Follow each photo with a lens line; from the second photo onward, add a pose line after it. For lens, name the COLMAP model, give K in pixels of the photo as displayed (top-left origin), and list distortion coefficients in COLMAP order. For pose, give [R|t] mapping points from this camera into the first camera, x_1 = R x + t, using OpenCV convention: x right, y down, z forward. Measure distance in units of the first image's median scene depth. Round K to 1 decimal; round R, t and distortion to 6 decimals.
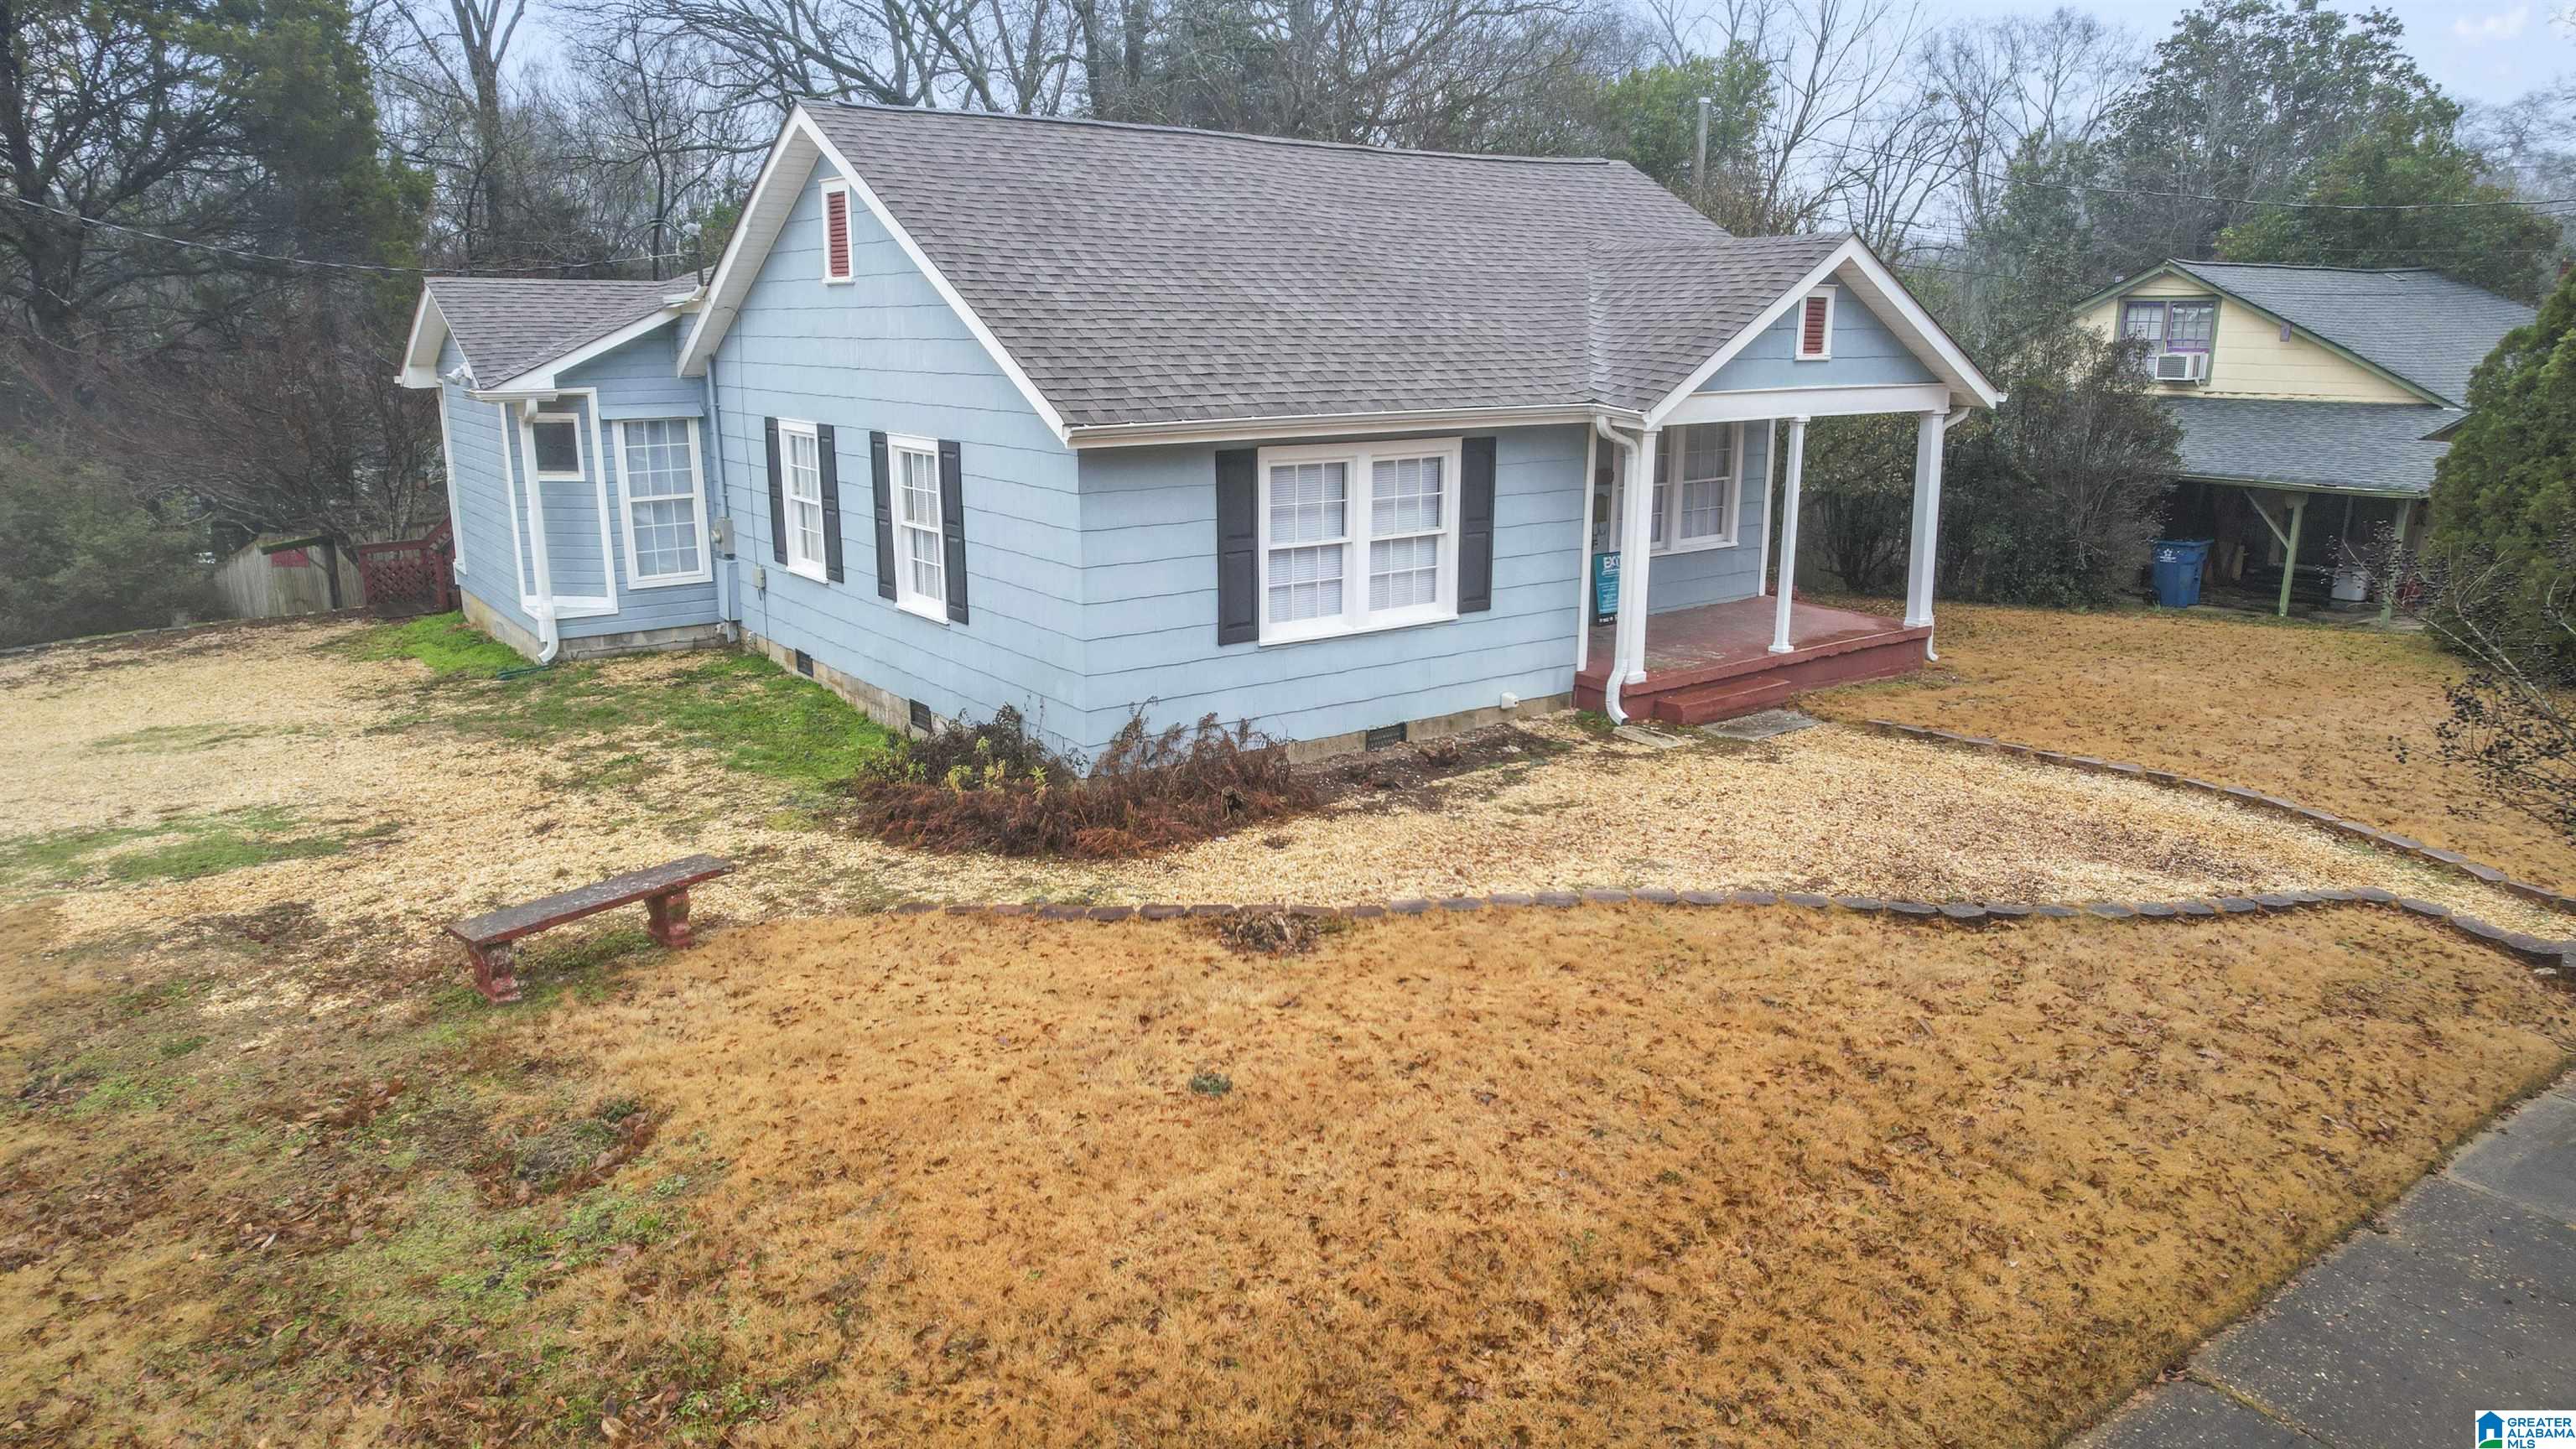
lens RADIAL K [[1657.5, 0, 1288.0], [0, 1657.5, 724.5], [0, 0, 1]] dist [-0.068078, 0.066685]
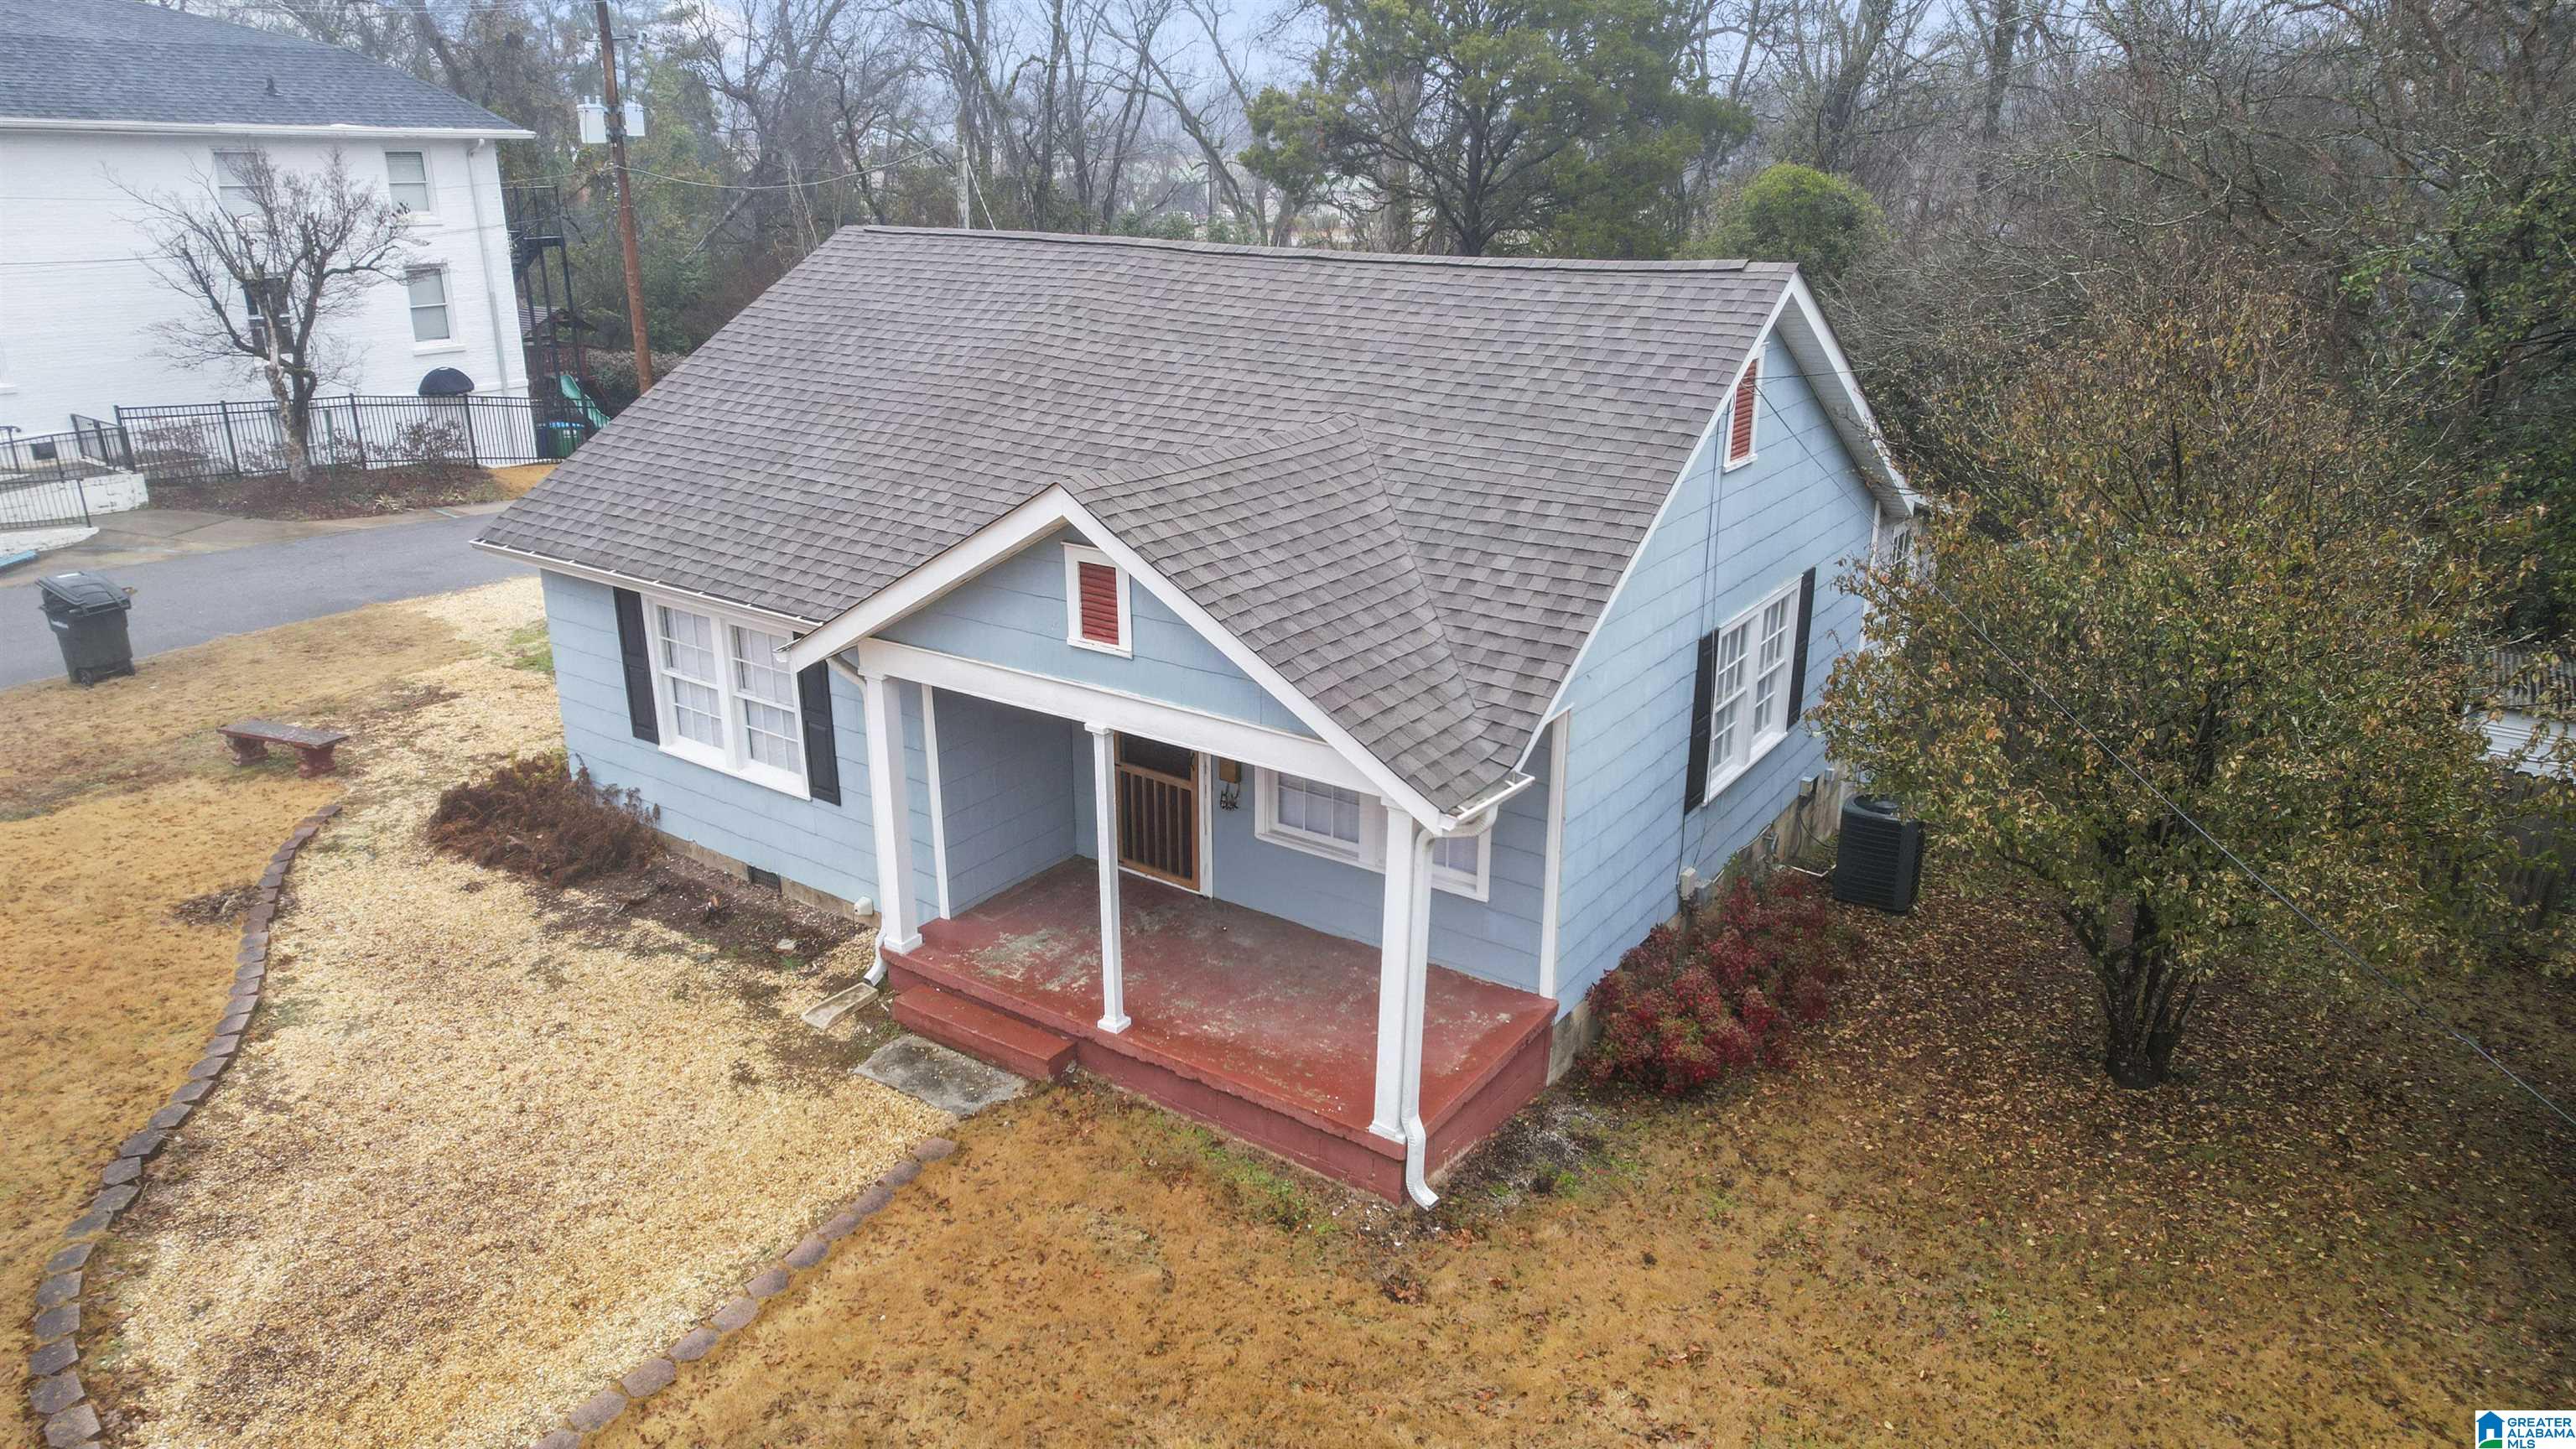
lens RADIAL K [[1657.5, 0, 1288.0], [0, 1657.5, 724.5], [0, 0, 1]] dist [-0.068078, 0.066685]
pose [[0.320079, 0.317384, -0.892646, 1.169290], [-0.230334, 0.940014, 0.251634, -0.464496], [0.918964, 0.125064, 0.373983, 0.988071]]
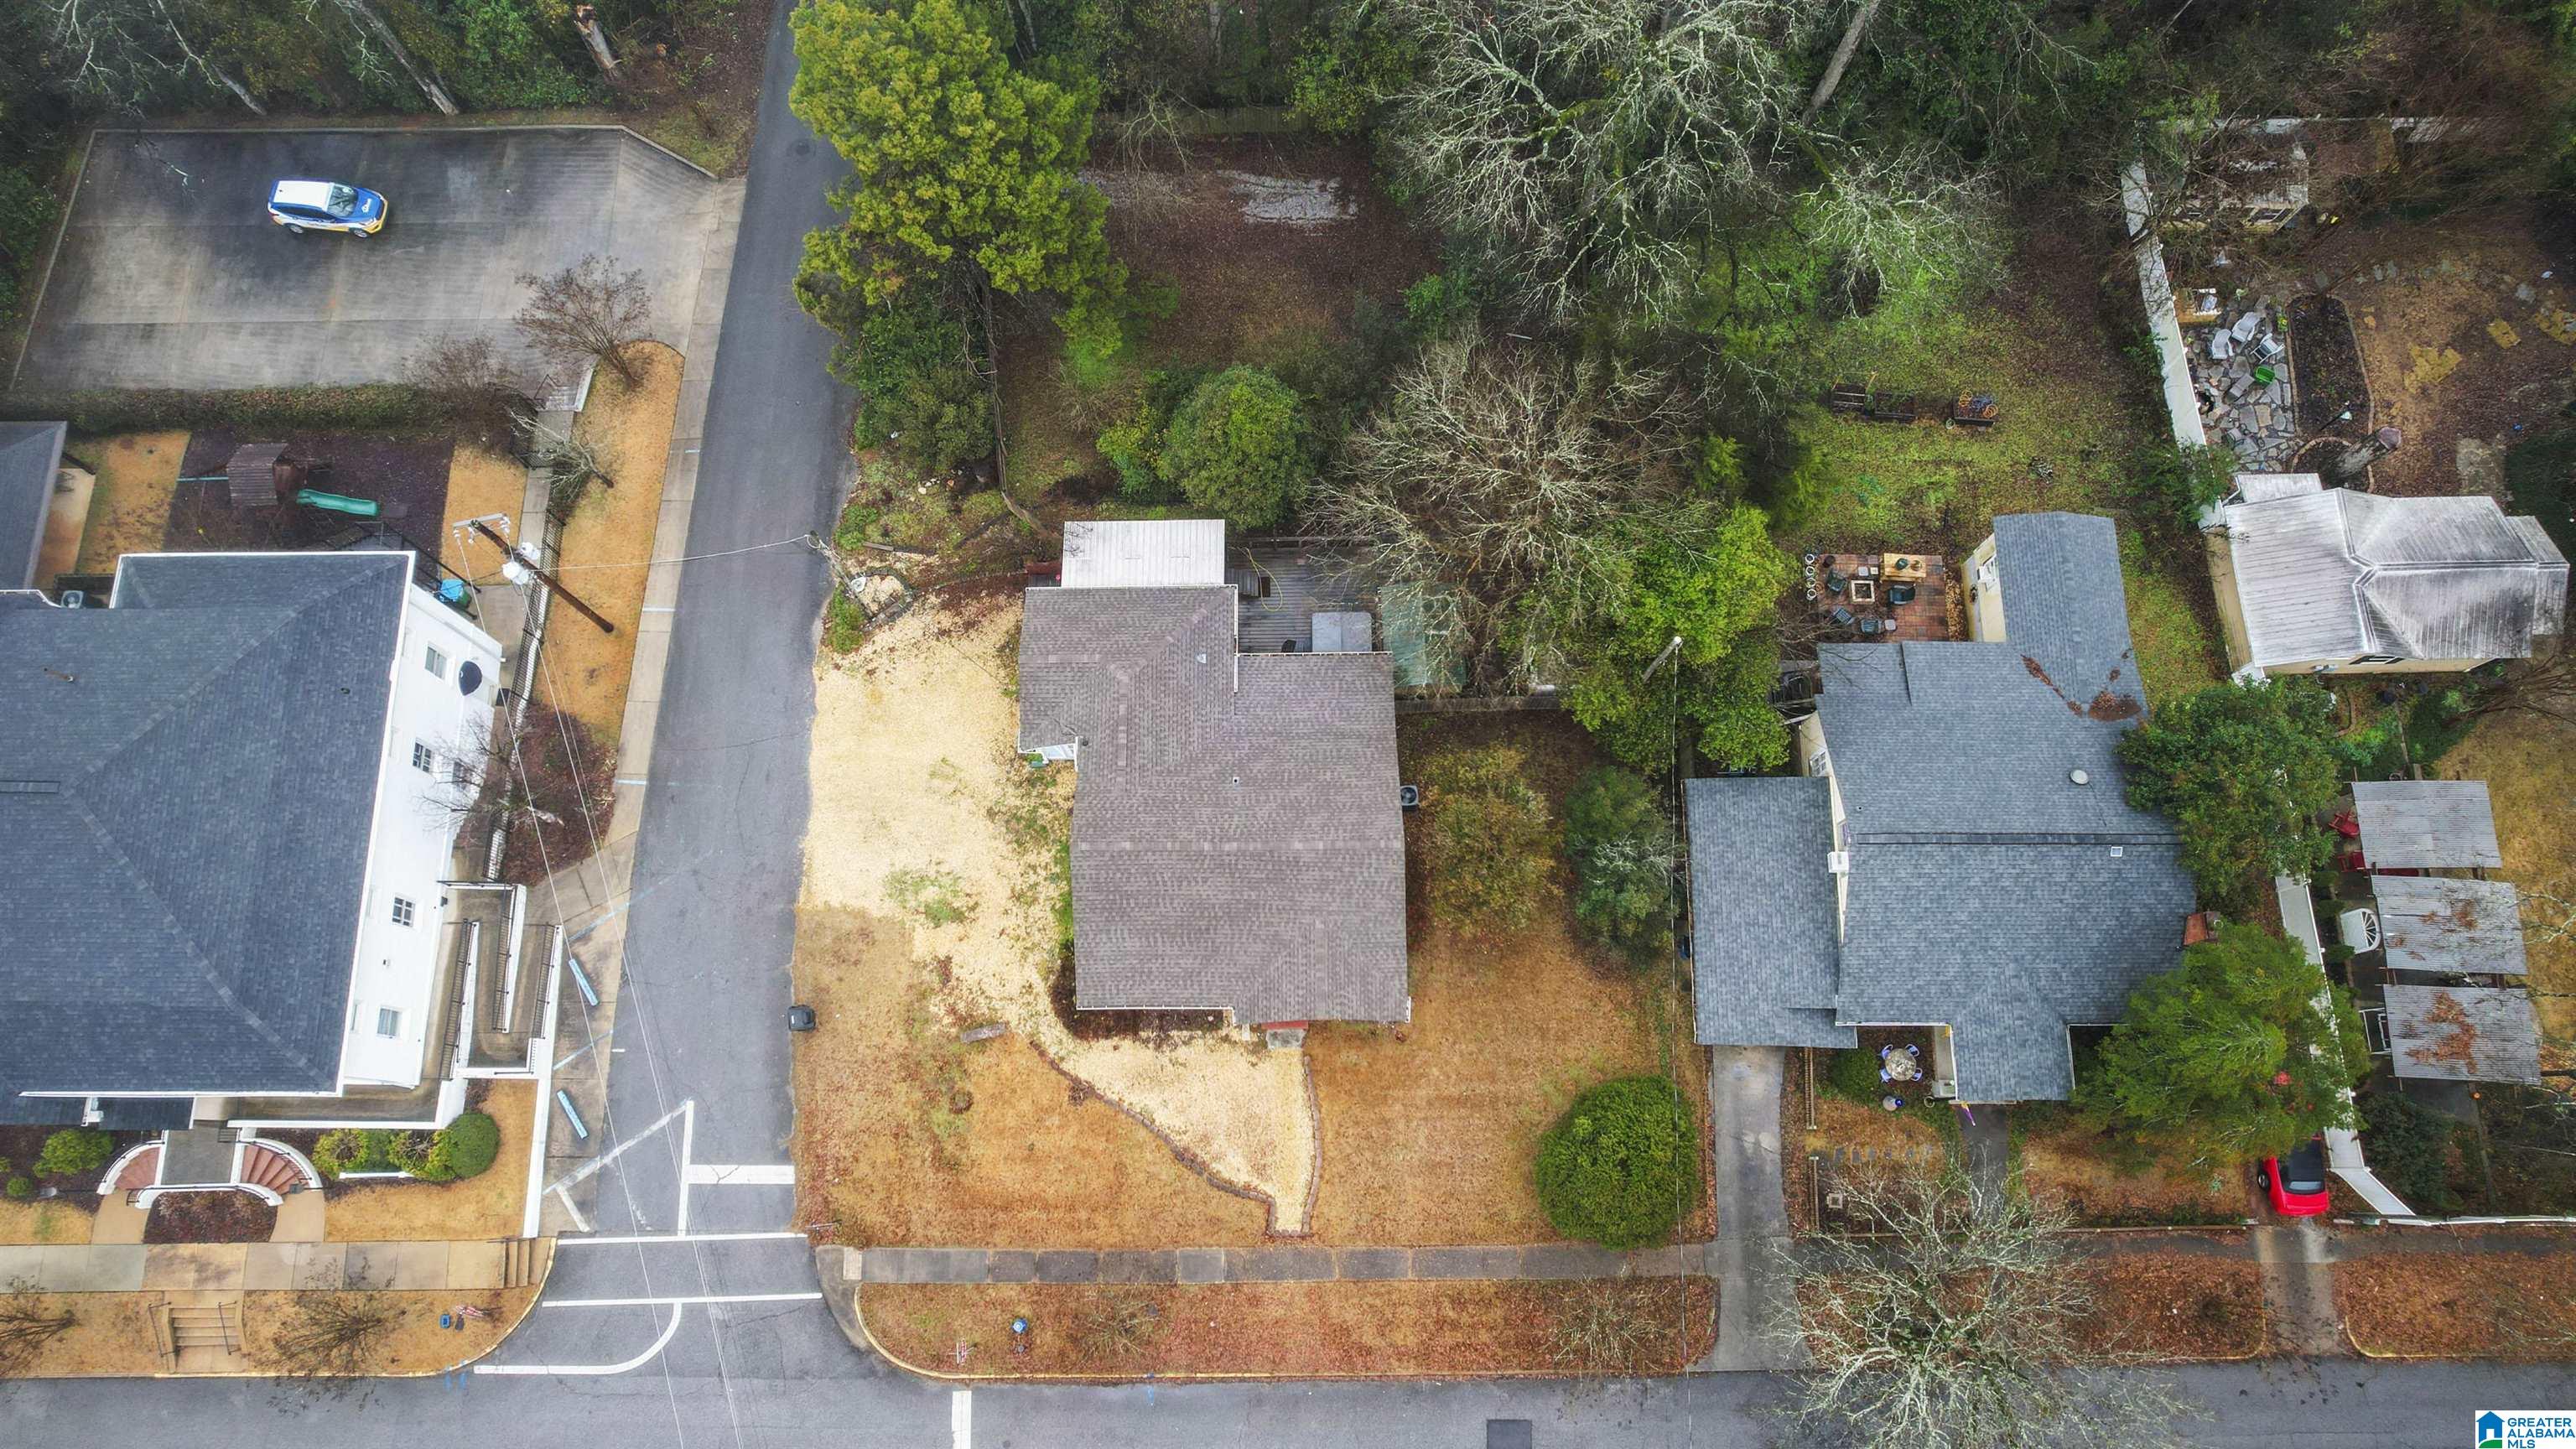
lens RADIAL K [[1616.0, 0, 1288.0], [0, 1616.0, 724.5], [0, 0, 1]] dist [-0.031148, -0.000154]
pose [[0.810743, 0.565417, -0.151658, 0.523963], [-0.135794, 0.433645, 0.890793, -4.144499], [0.569435, -0.701609, 0.428355, -0.058162]]
